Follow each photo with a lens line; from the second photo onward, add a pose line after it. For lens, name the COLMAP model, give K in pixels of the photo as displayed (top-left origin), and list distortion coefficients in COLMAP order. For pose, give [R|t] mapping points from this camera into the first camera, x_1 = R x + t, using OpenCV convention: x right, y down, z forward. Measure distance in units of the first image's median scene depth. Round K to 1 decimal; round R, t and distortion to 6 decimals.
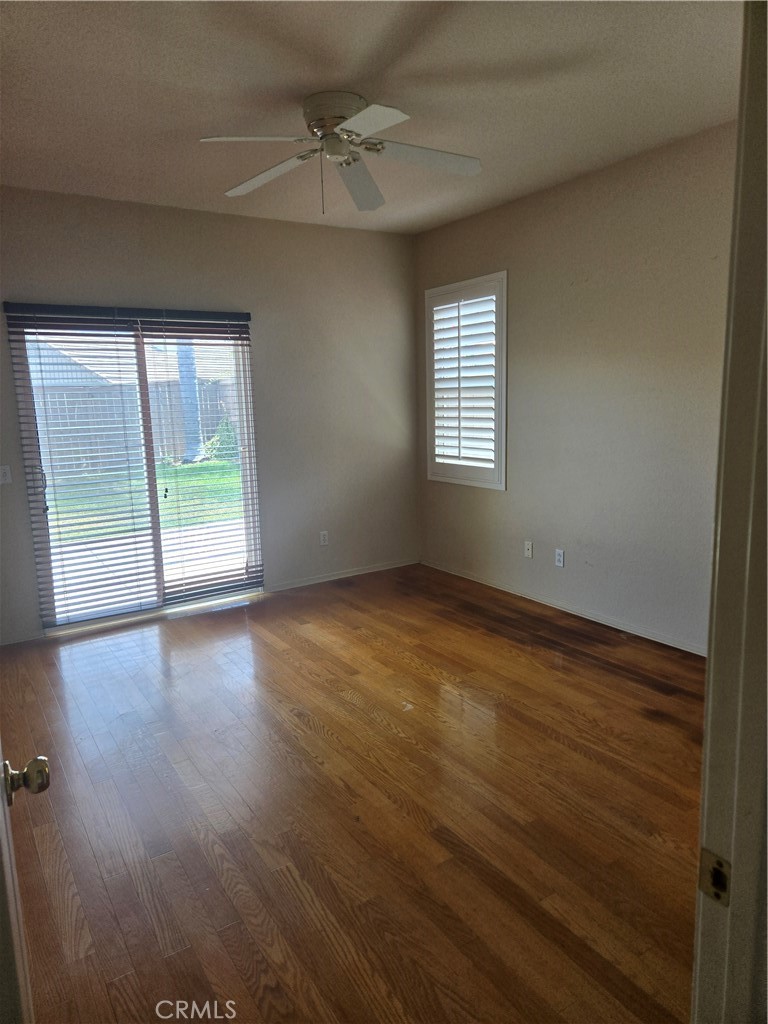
lens RADIAL K [[695.0, 0, 384.9], [0, 695.0, 510.1], [0, 0, 1]] dist [0.067464, -0.040632]
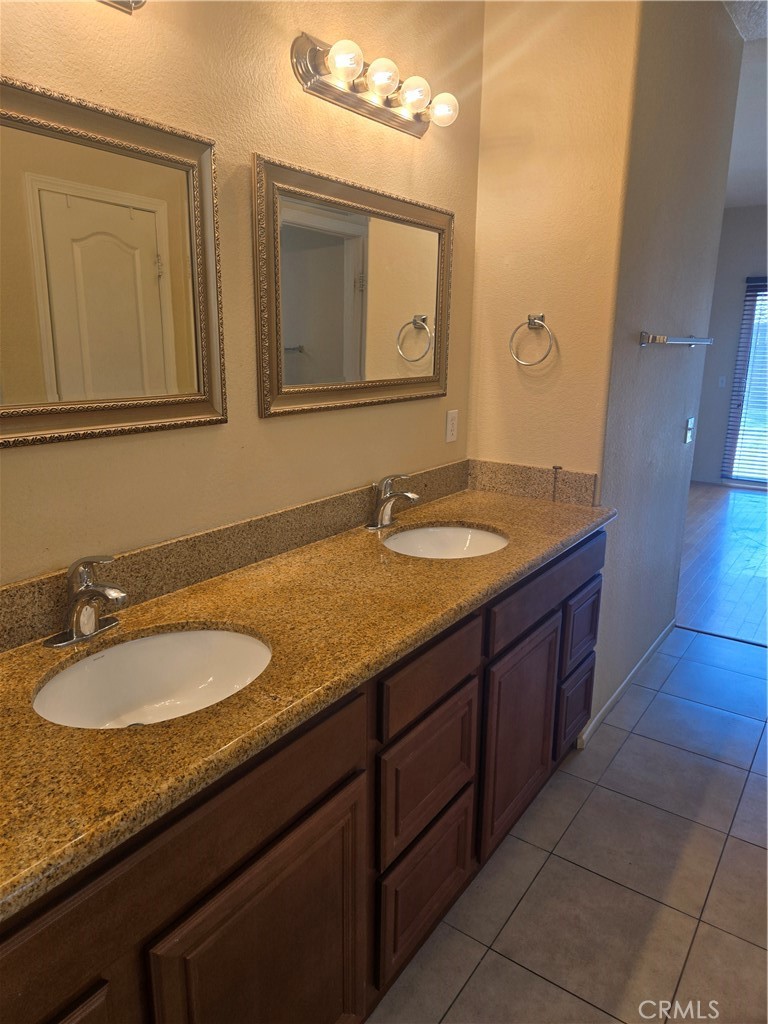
lens RADIAL K [[695.0, 0, 384.7], [0, 695.0, 510.7], [0, 0, 1]] dist [0.067464, -0.040632]
pose [[0.368031, 0.258670, -0.893108, 0.764858], [-0.179628, 0.962209, 0.204663, 0.048729], [0.912298, 0.085105, 0.400587, -0.399804]]
